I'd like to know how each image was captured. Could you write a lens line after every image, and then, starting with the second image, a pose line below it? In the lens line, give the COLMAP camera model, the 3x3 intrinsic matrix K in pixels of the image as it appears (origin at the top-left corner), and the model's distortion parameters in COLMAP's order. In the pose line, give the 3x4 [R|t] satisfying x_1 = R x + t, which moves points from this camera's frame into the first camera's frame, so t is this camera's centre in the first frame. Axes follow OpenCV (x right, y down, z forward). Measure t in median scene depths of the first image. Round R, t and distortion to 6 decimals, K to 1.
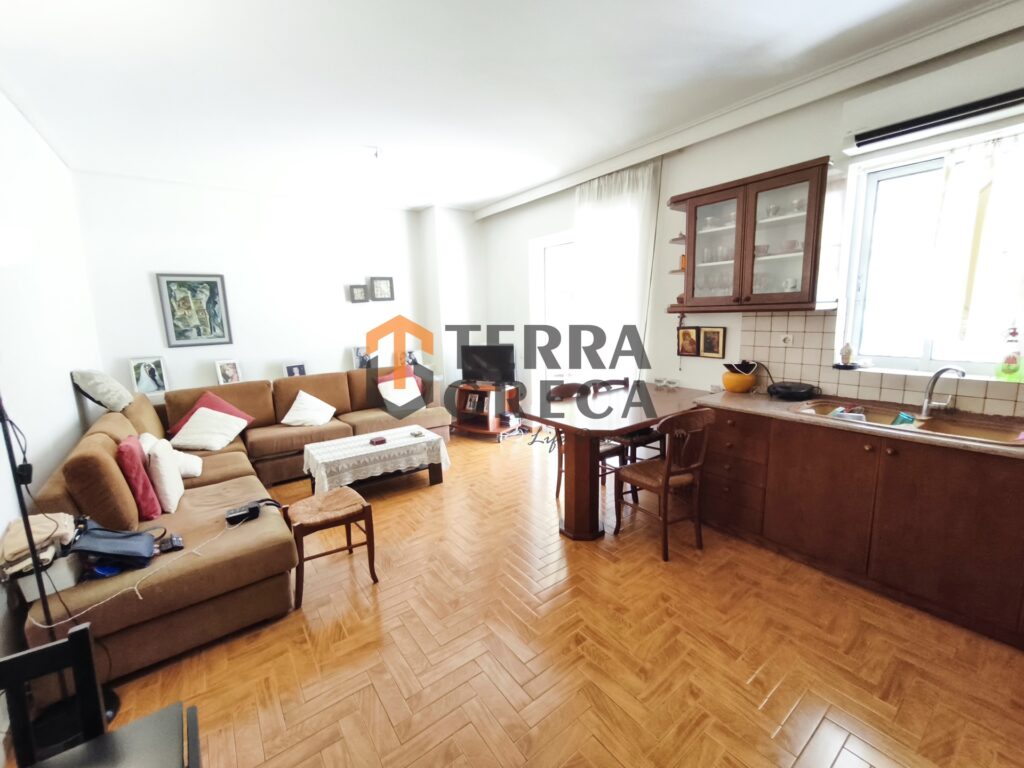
lens RADIAL K [[425.5, 0, 511.3], [0, 425.5, 380.6], [0, 0, 1]] dist [-0.004436, 0.000059]
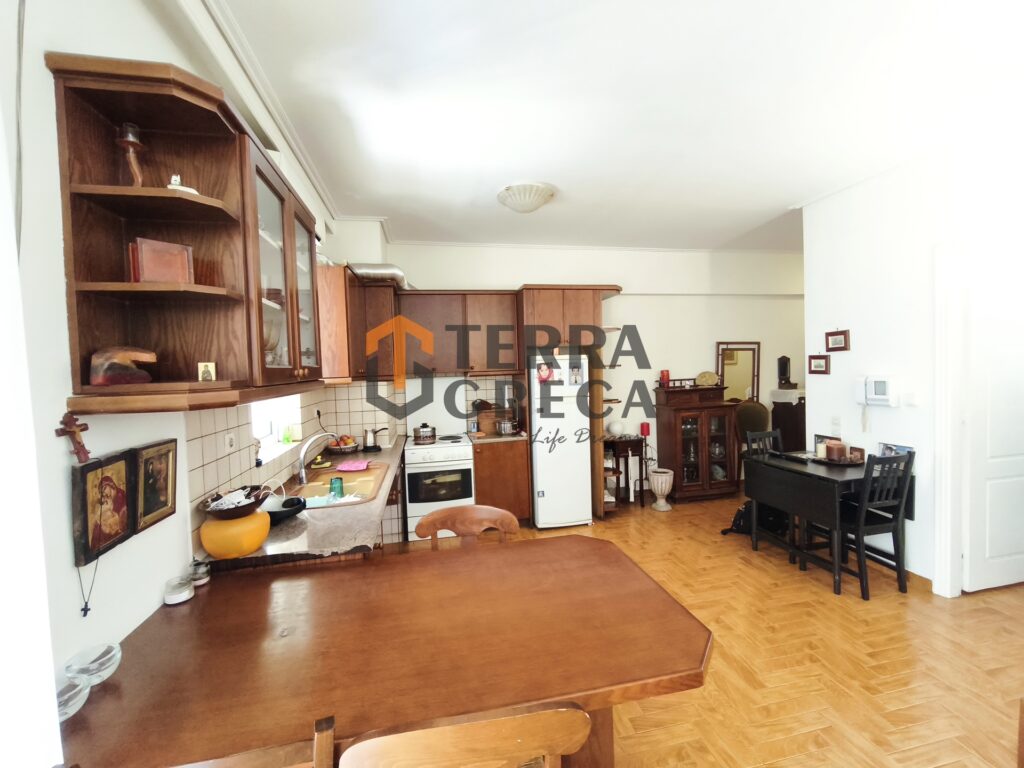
lens RADIAL K [[425.5, 0, 508.4], [0, 425.5, 385.4], [0, 0, 1]] dist [-0.004436, 0.000059]
pose [[-0.902273, 0.042149, 0.429100, 0.012090], [0.127204, 0.976935, 0.171512, -0.196082], [-0.411974, 0.209333, -0.886824, 1.156531]]
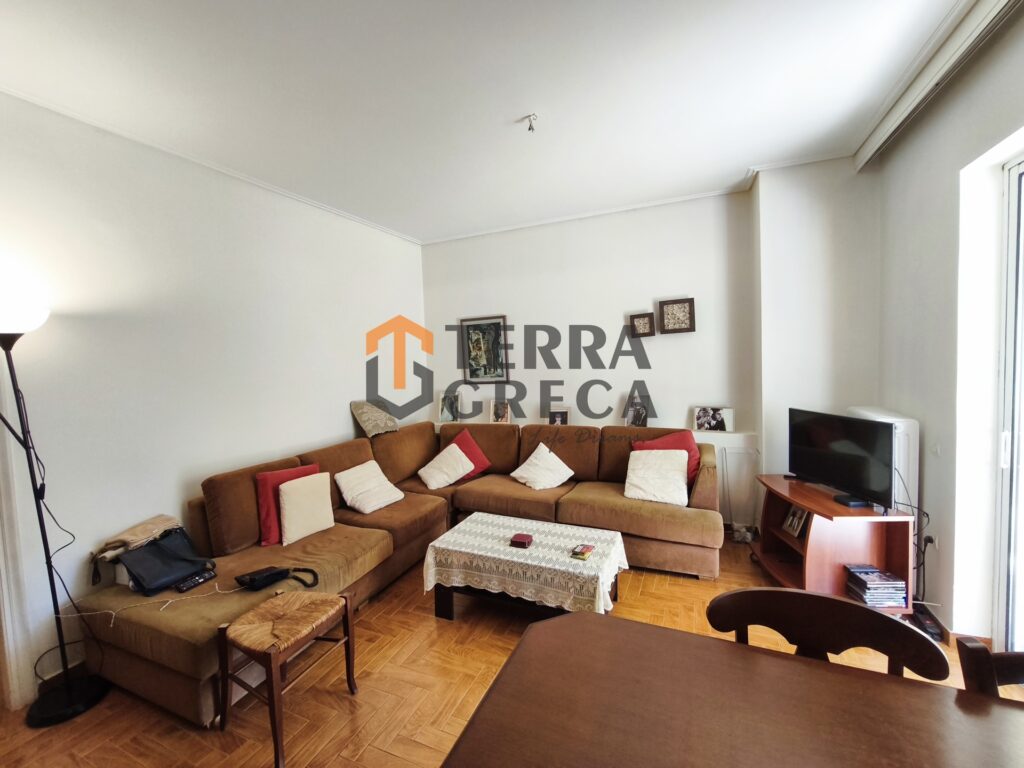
lens RADIAL K [[425.5, 0, 510.3], [0, 425.5, 383.9], [0, 0, 1]] dist [-0.004436, 0.000059]
pose [[0.491556, 0.061189, -0.868694, 0.275982], [-0.116528, 0.993179, 0.004019, -0.117059], [0.863014, 0.099252, 0.495333, 0.660096]]
